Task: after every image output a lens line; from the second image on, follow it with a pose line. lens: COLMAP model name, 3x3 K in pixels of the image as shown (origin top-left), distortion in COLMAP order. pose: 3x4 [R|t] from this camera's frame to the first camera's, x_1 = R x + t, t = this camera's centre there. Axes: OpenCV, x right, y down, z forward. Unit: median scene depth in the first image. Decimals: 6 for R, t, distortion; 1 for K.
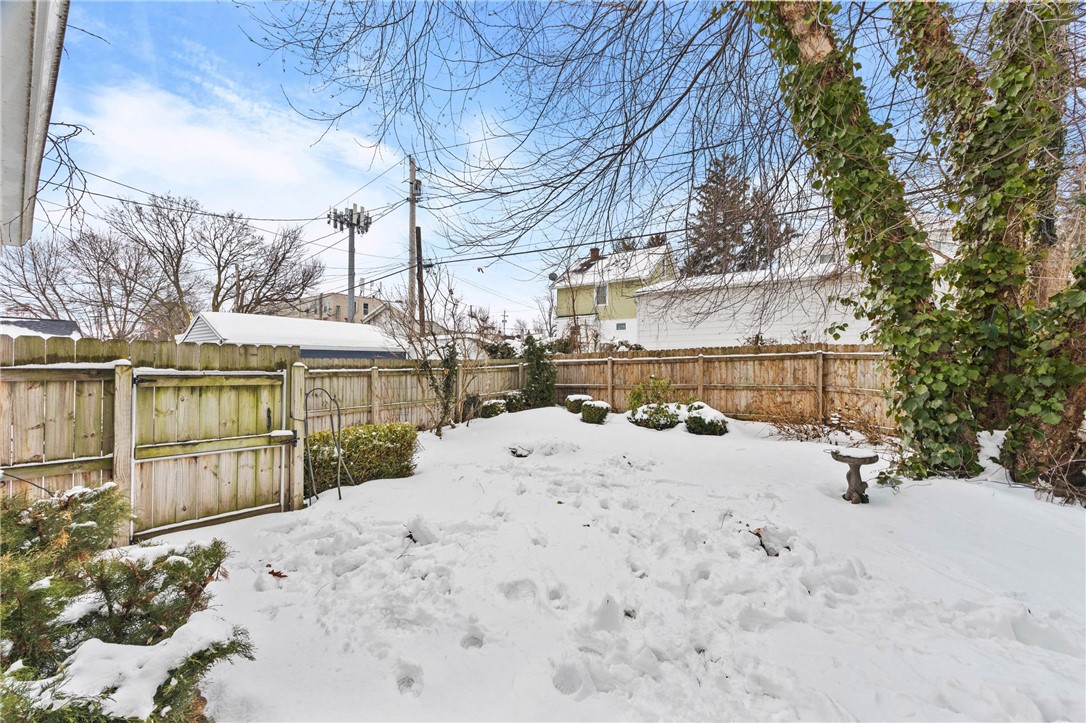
lens RADIAL K [[424.6, 0, 546.2], [0, 424.6, 374.1], [0, 0, 1]] dist [-0.001695, 0.000058]
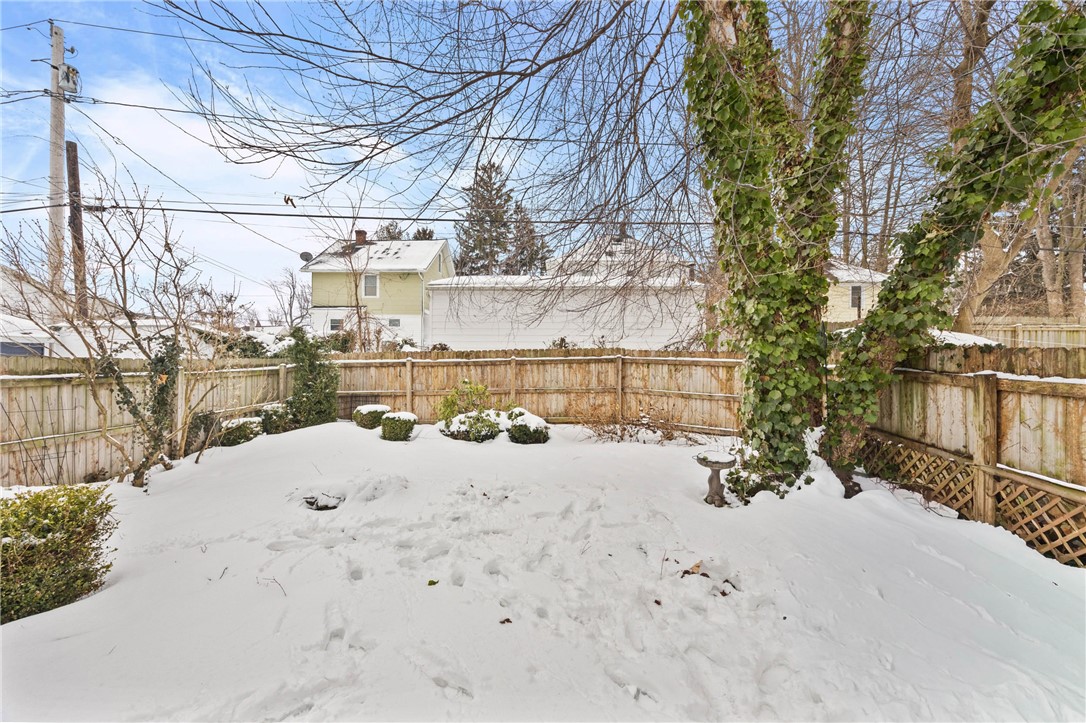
lens RADIAL K [[424.6, 0, 546.2], [0, 424.6, 374.1], [0, 0, 1]] dist [-0.001695, 0.000058]
pose [[0.843603, -0.006679, 0.536927, -0.085015], [0.006248, 0.999977, 0.002622, -0.010046], [-0.536932, 0.001143, 0.843625, 0.178043]]
